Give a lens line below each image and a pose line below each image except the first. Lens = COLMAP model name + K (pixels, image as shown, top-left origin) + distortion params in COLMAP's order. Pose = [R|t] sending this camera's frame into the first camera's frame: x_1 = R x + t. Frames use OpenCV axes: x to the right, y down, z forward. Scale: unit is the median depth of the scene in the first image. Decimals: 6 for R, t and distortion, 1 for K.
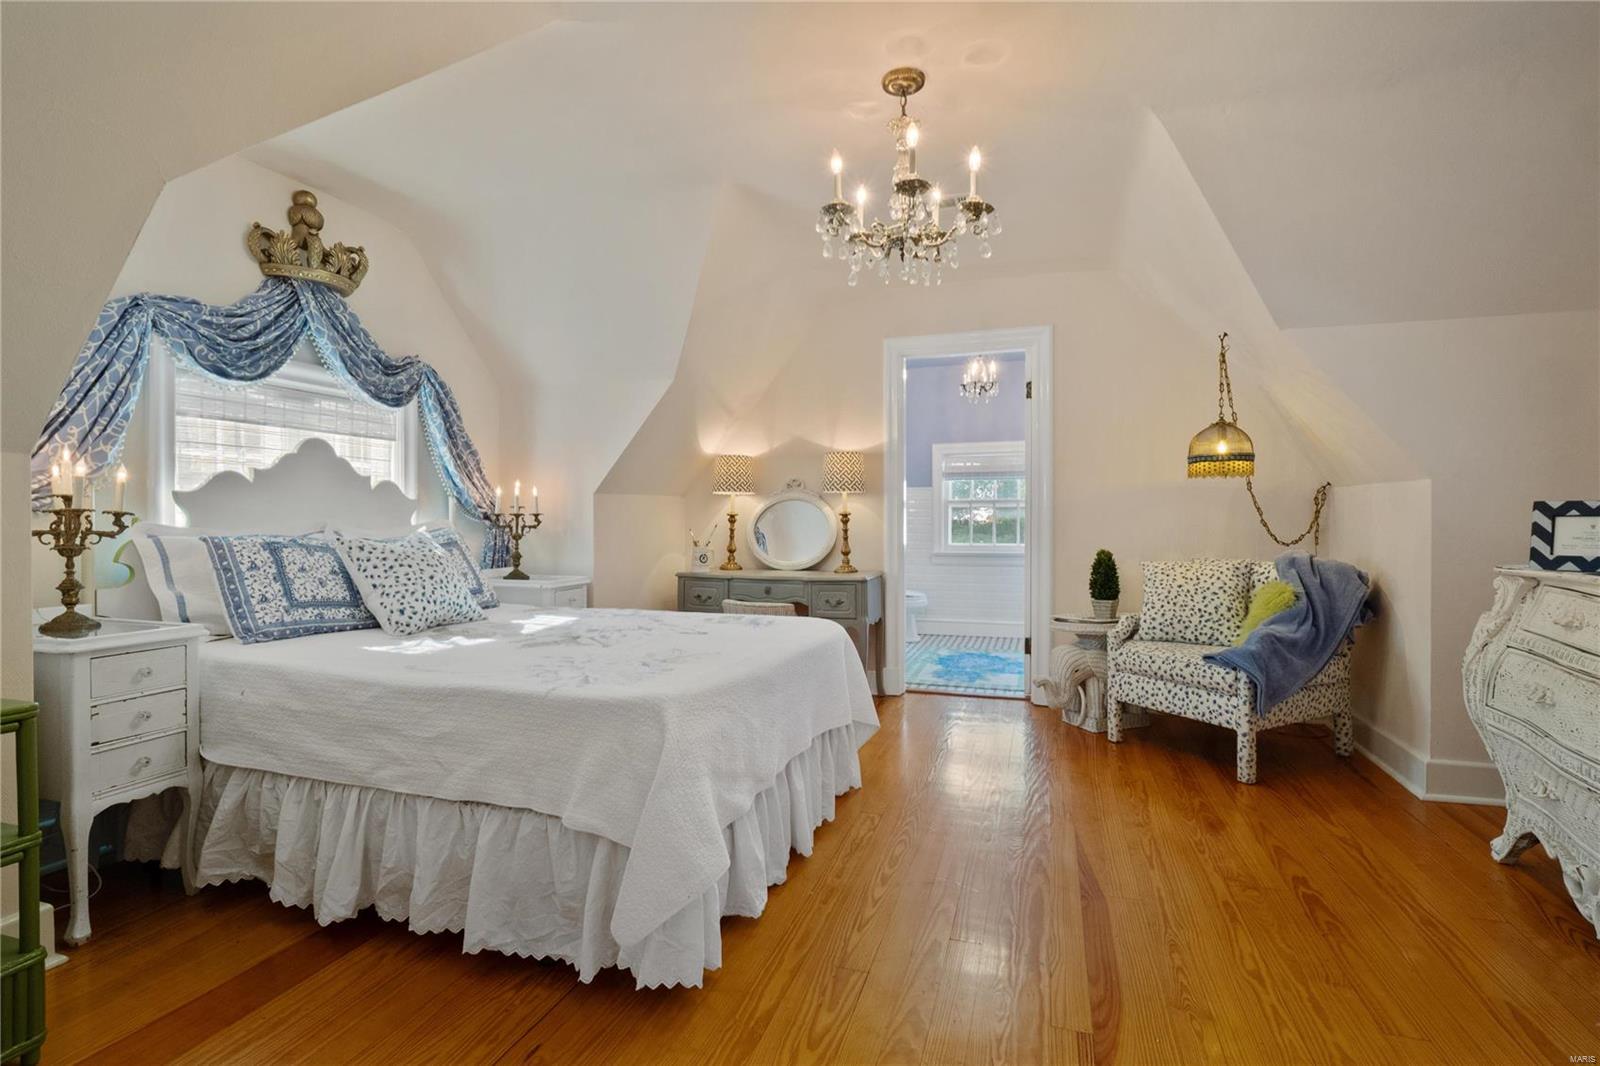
lens RADIAL K [[755.1, 0, 797.6], [0, 755.1, 530.0], [0, 0, 1]] dist [-0.012067, -0.000697]
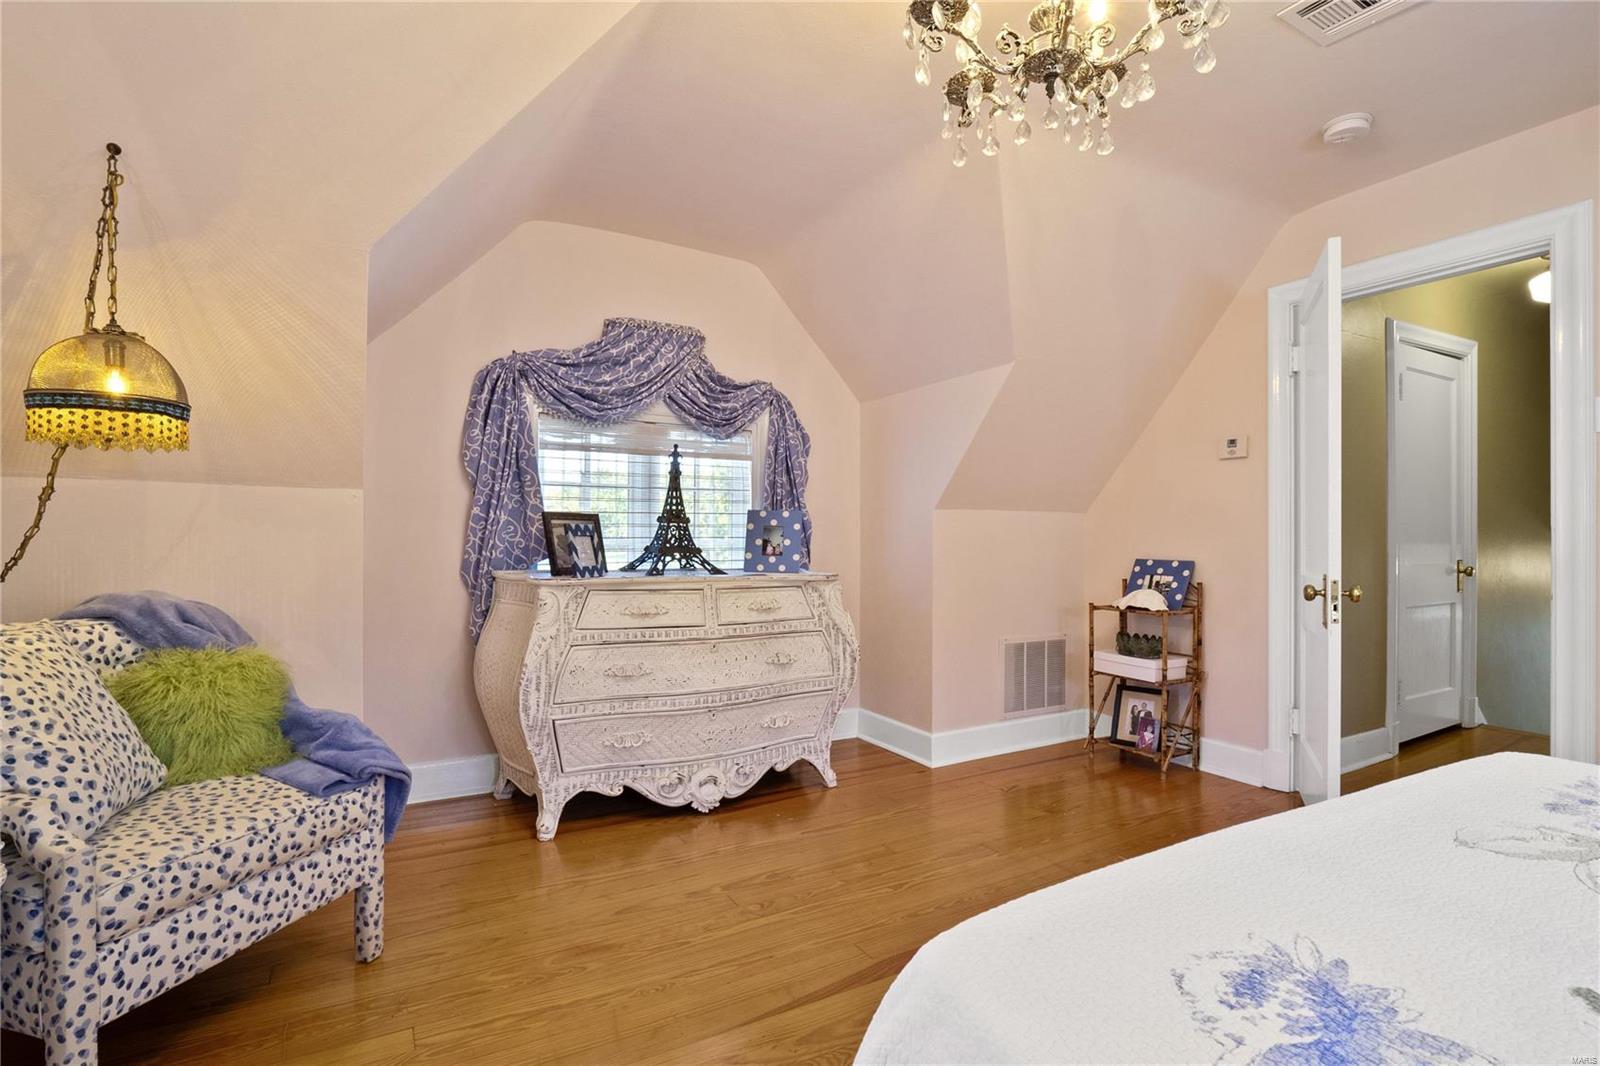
lens RADIAL K [[768.0, 0, 800.0], [0, 768.0, 533.0], [0, 0, 1]] dist [-0.013282, -0.000361]
pose [[-0.752177, 0.005199, 0.658940, -0.089186], [0.004561, 0.999986, -0.002683, -0.013938], [-0.658945, 0.000988, -0.752190, 1.268125]]
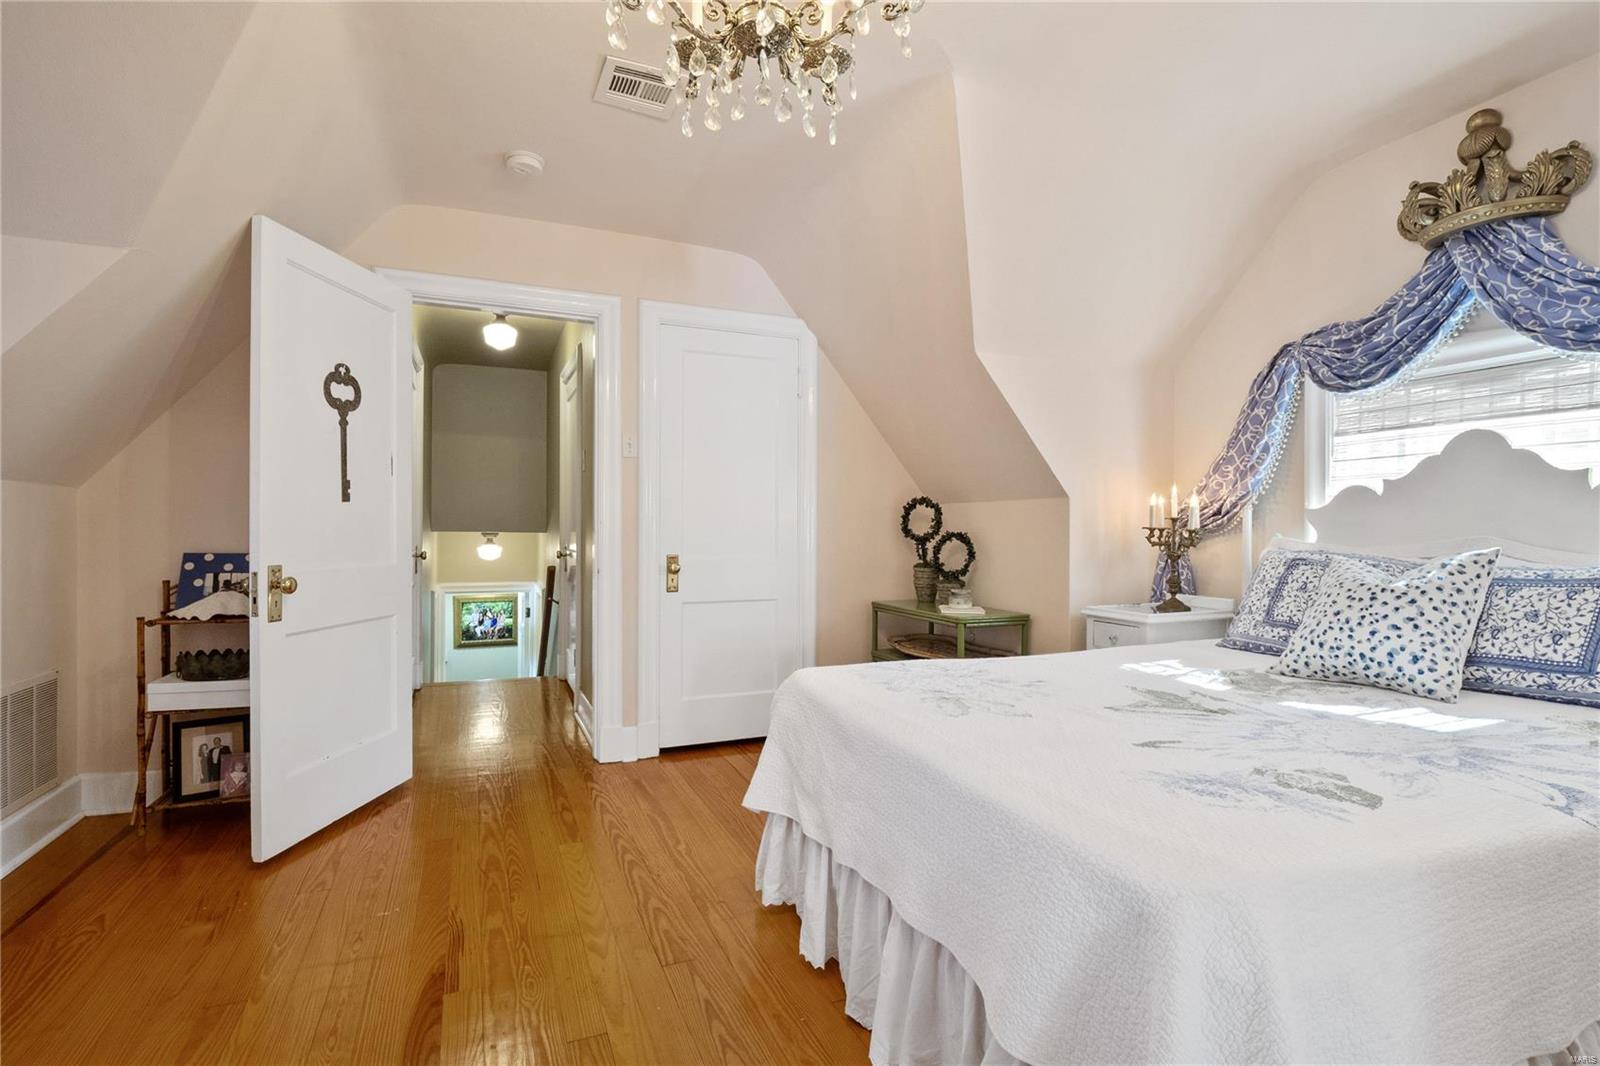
lens RADIAL K [[755.1, 0, 797.6], [0, 755.1, 530.0], [0, 0, 1]] dist [-0.012067, -0.000697]
pose [[-0.748599, -0.003621, -0.663013, 0.395298], [-0.012604, 0.999882, 0.008770, -0.019158], [0.662903, 0.014922, -0.748556, 1.159710]]
